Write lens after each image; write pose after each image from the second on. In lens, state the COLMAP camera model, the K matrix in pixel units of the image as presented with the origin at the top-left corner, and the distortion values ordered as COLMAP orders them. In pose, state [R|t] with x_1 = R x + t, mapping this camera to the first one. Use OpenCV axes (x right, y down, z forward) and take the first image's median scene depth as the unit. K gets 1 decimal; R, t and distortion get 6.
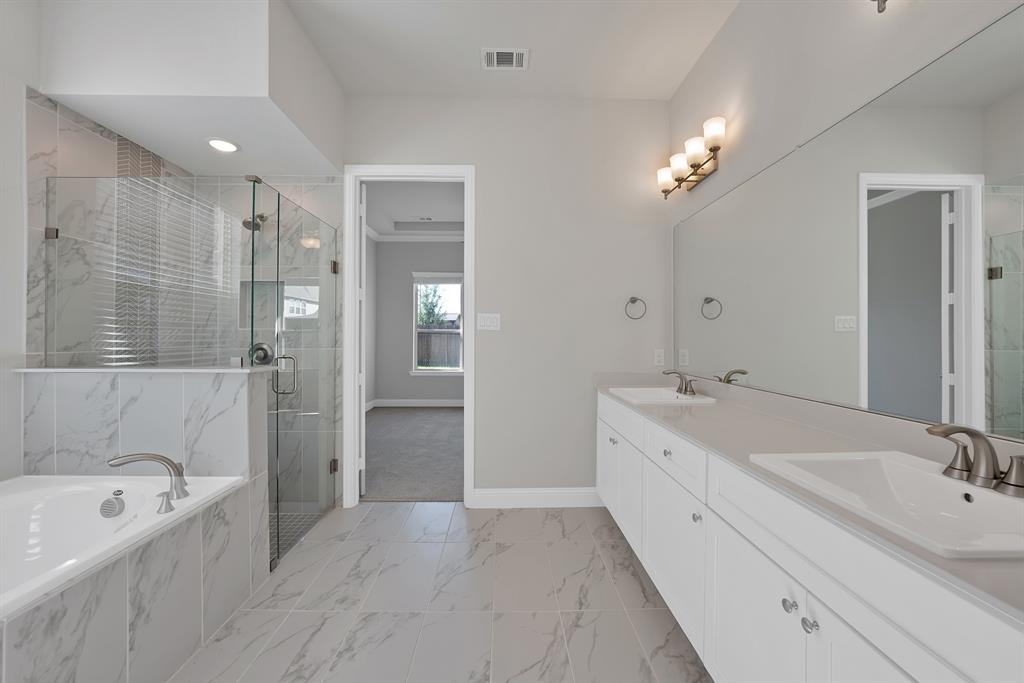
lens RADIAL K [[389.1, 0, 509.6], [0, 389.1, 343.0], [0, 0, 1]] dist [-0.024568, 0.003080]
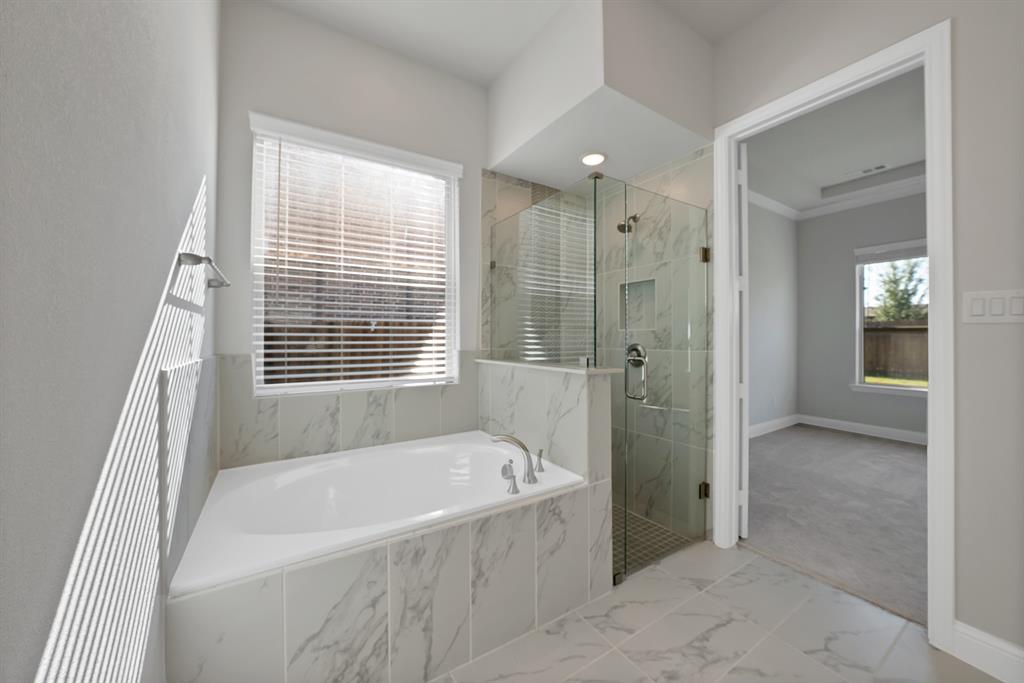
lens RADIAL K [[389.1, 0, 486.5], [0, 389.1, 336.6], [0, 0, 1]] dist [-0.024568, 0.003080]
pose [[0.517678, -0.003614, -0.855568, 0.023253], [-0.012223, 0.999858, -0.011619, -0.002403], [0.855488, 0.016472, 0.517560, 0.192163]]
